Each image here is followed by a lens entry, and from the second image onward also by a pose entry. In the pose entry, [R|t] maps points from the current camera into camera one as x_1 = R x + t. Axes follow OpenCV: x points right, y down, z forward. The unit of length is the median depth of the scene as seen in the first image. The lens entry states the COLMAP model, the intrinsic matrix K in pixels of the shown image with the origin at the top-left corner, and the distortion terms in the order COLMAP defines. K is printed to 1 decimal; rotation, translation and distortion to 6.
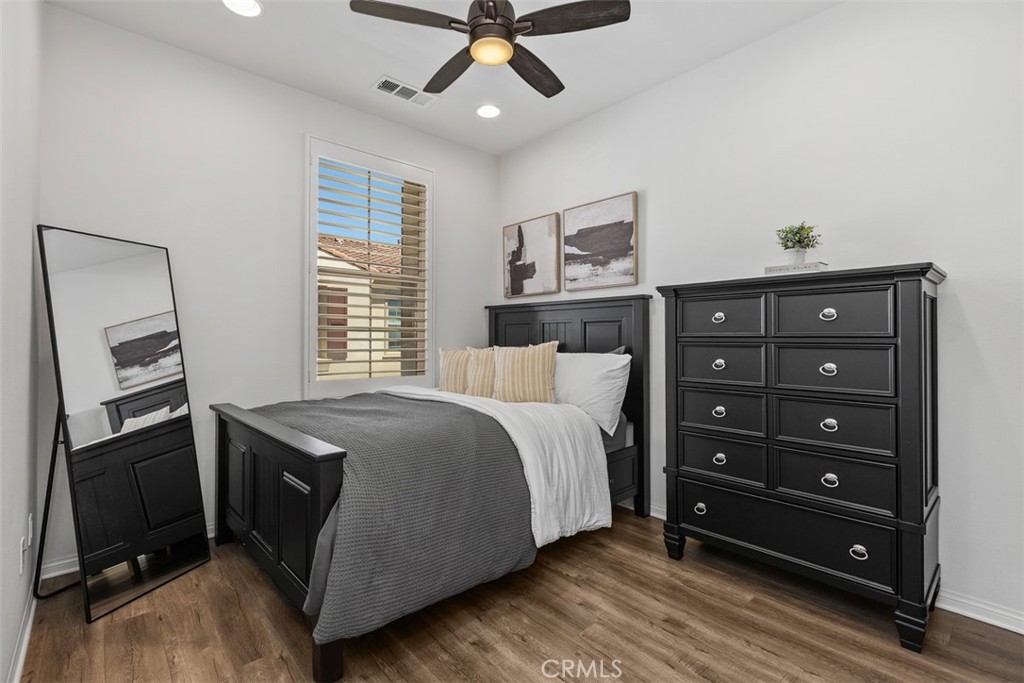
lens RADIAL K [[463.0, 0, 507.3], [0, 463.0, 335.4], [0, 0, 1]] dist [0.005369, -0.001281]
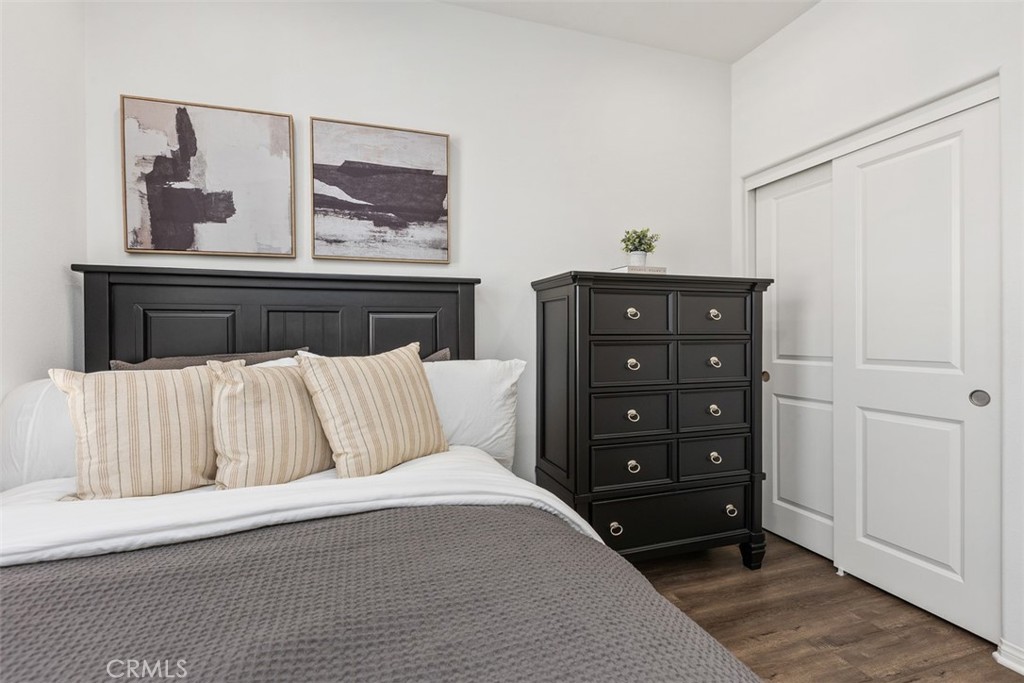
lens RADIAL K [[463.0, 0, 508.2], [0, 463.0, 338.1], [0, 0, 1]] dist [0.005369, -0.001281]
pose [[0.415660, -0.009363, 0.909472, -0.320572], [0.002410, 0.999955, 0.009193, 0.000987], [-0.909517, -0.001629, 0.415664, 0.559502]]
